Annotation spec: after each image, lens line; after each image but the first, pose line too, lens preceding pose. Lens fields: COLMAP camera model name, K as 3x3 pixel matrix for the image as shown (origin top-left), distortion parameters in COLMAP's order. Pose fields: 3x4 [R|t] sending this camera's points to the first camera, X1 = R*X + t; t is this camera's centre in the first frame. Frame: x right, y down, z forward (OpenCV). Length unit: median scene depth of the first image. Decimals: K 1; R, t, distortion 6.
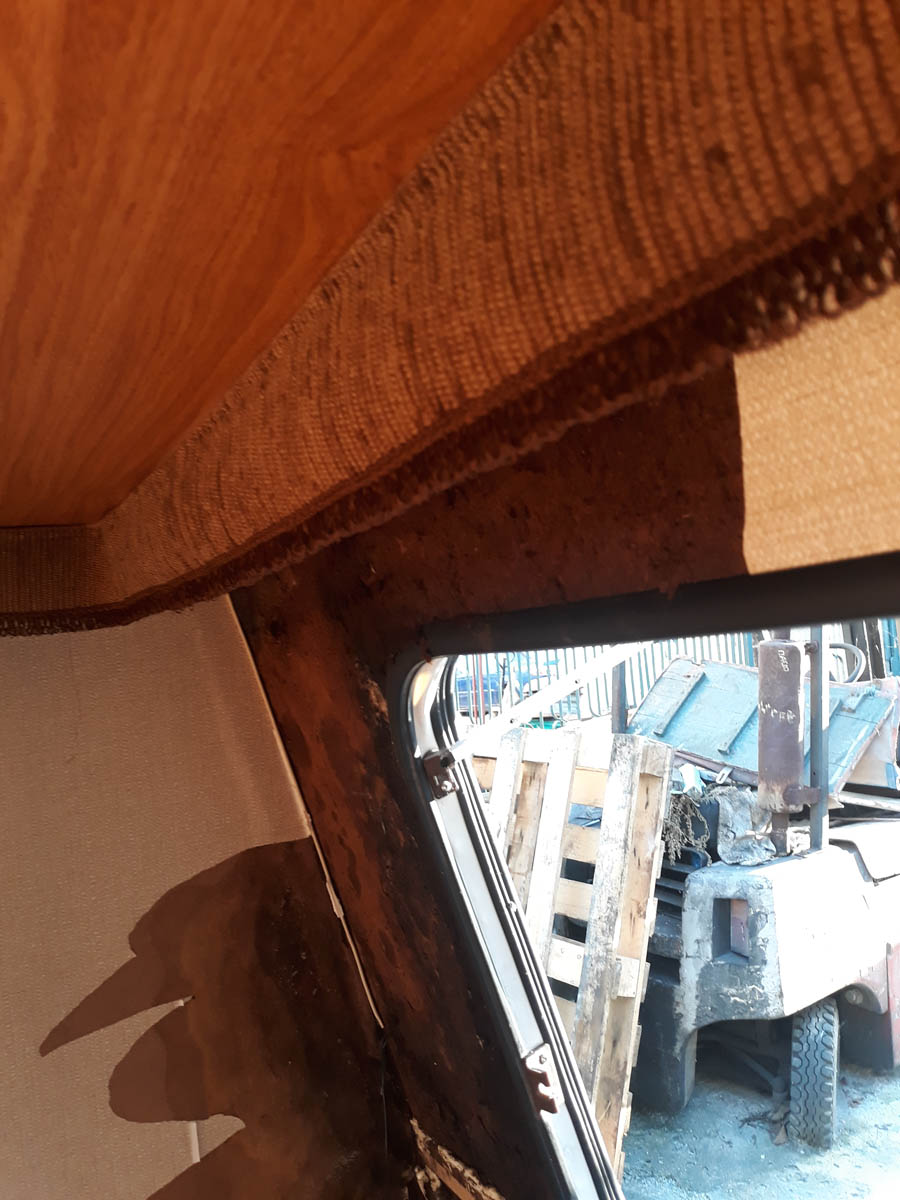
lens RADIAL K [[971.2, 0, 450.0], [0, 971.2, 600.0], [0, 0, 1]] dist [0.006686, -0.047059]
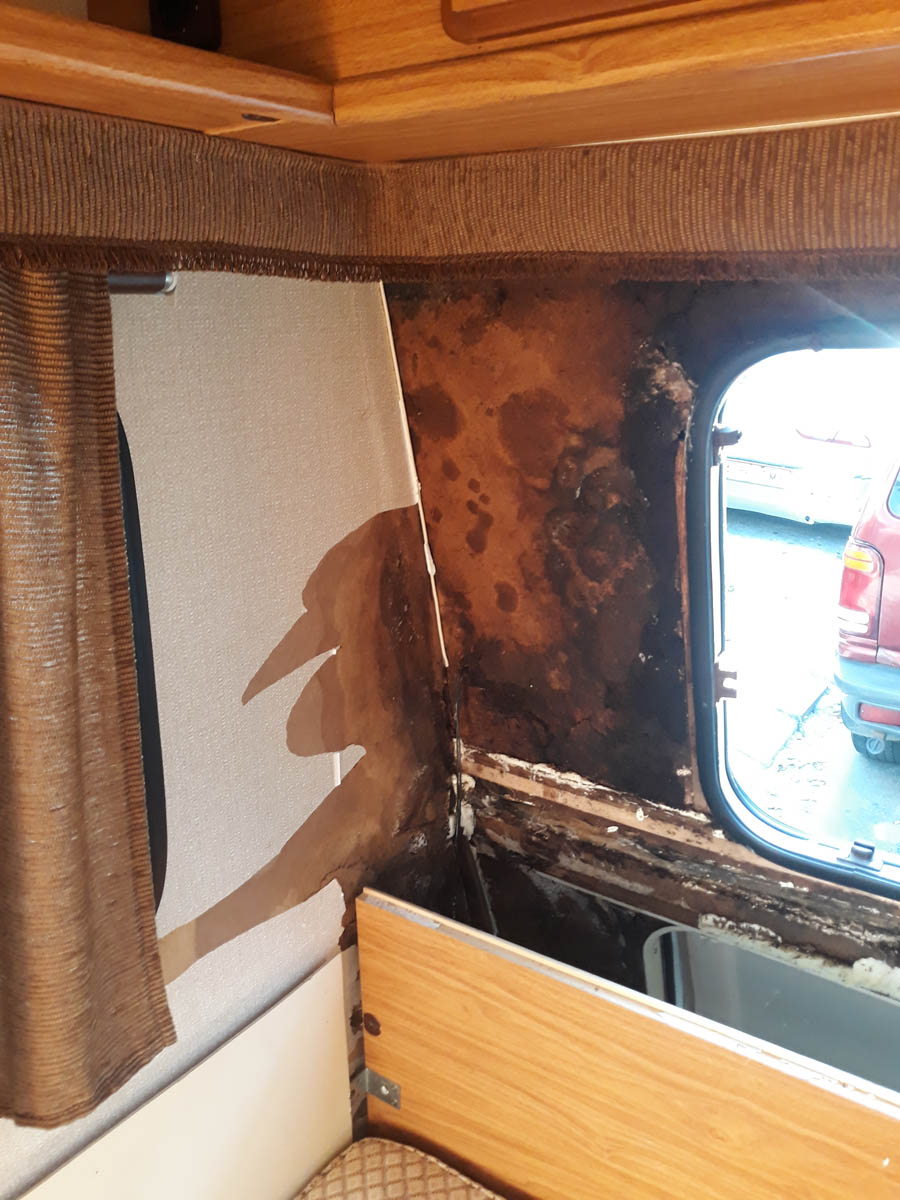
lens RADIAL K [[971.2, 0, 450.0], [0, 971.2, 600.0], [0, 0, 1]] dist [0.006686, -0.047059]
pose [[0.884530, -0.028570, 0.465608, -0.650376], [-0.114766, 0.954116, 0.276569, 0.046956], [-0.452146, -0.298070, 0.840665, 0.052318]]
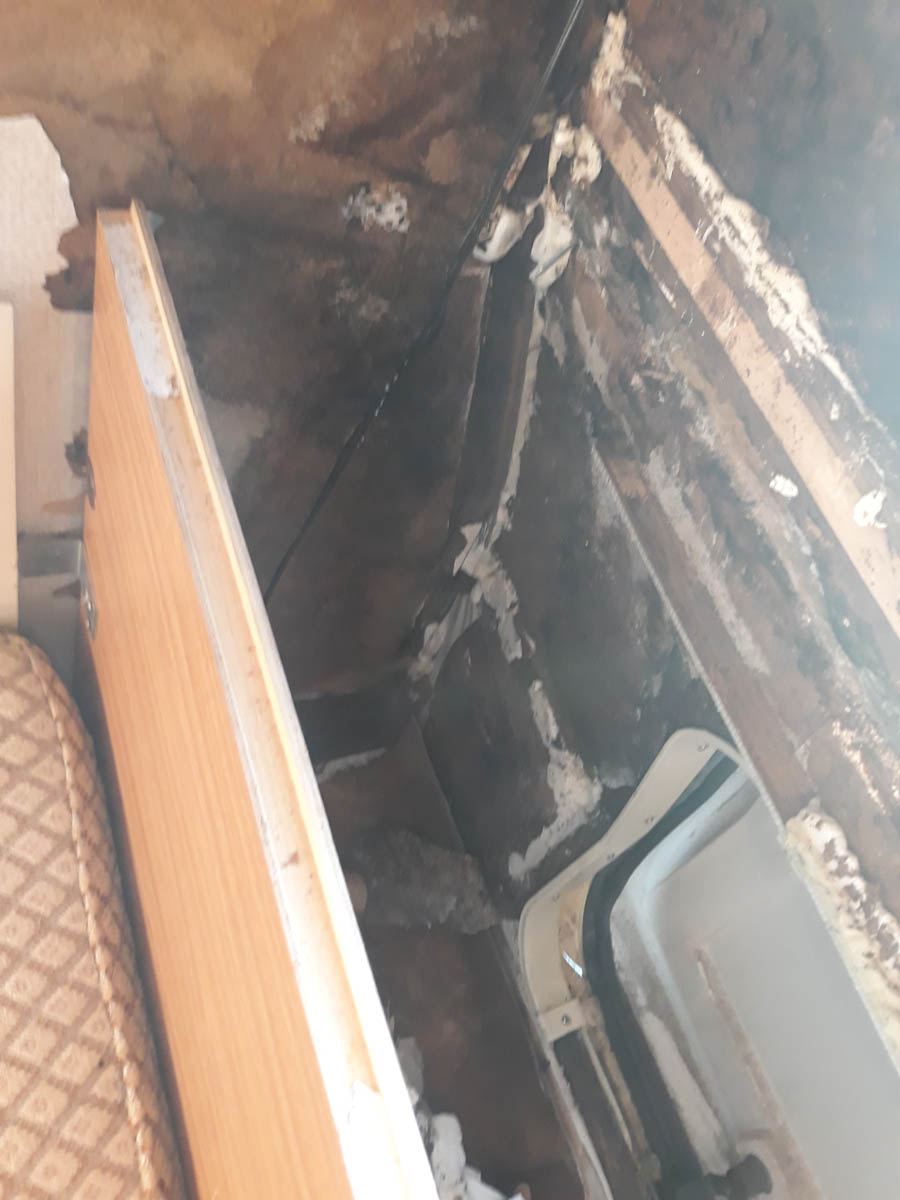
lens RADIAL K [[1025.0, 0, 457.0], [0, 1025.0, 607.4], [0, 0, 1]] dist [-0.018380, -0.006148]
pose [[0.893356, 0.350226, 0.281526, -0.146495], [-0.427120, 0.467220, 0.774128, 0.374874], [0.139585, -0.811817, 0.566982, 0.582376]]
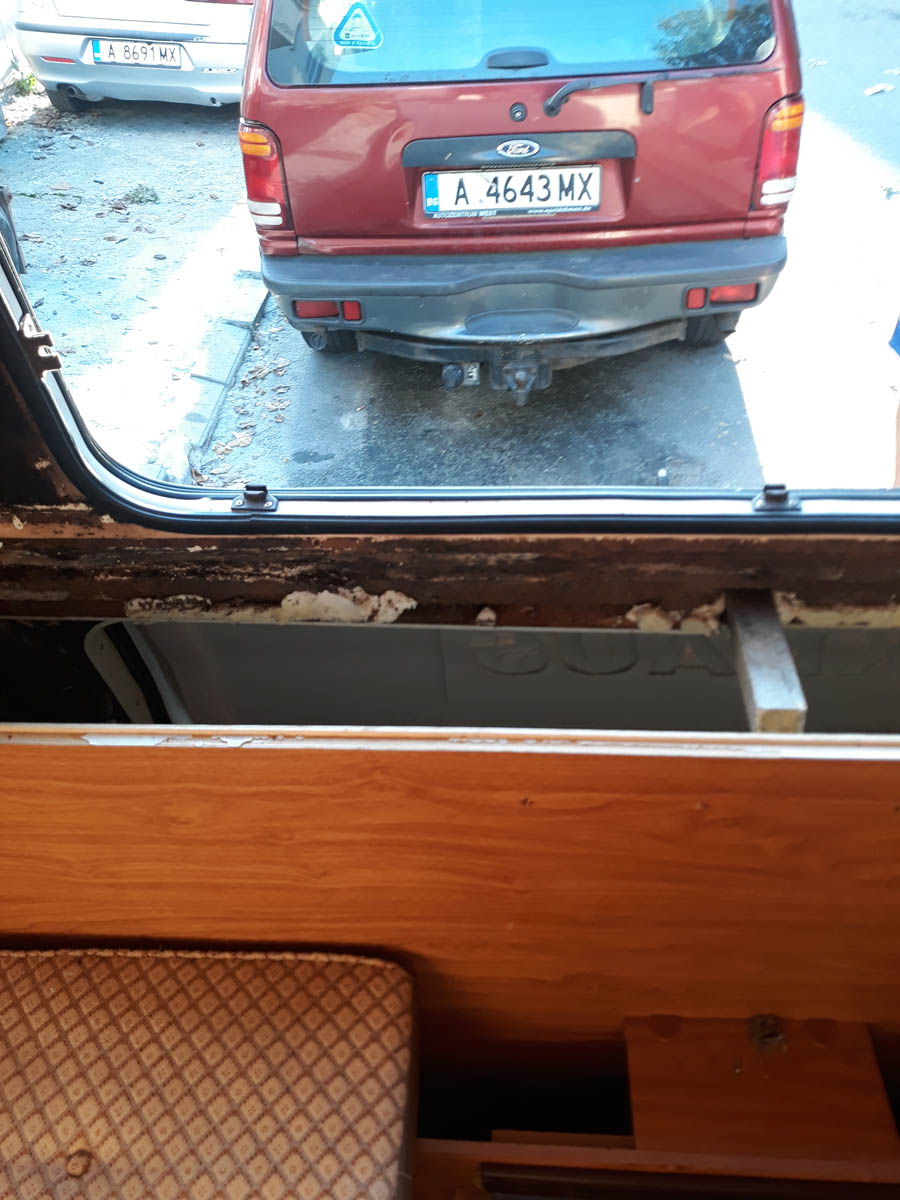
lens RADIAL K [[966.5, 0, 467.7], [0, 966.5, 600.0], [0, 0, 1]] dist [0.004648, -0.138148]
pose [[0.507231, -0.467750, 0.723827, -0.422683], [-0.076543, 0.812121, 0.578446, 0.053328], [-0.858404, -0.348810, 0.376130, 0.065605]]
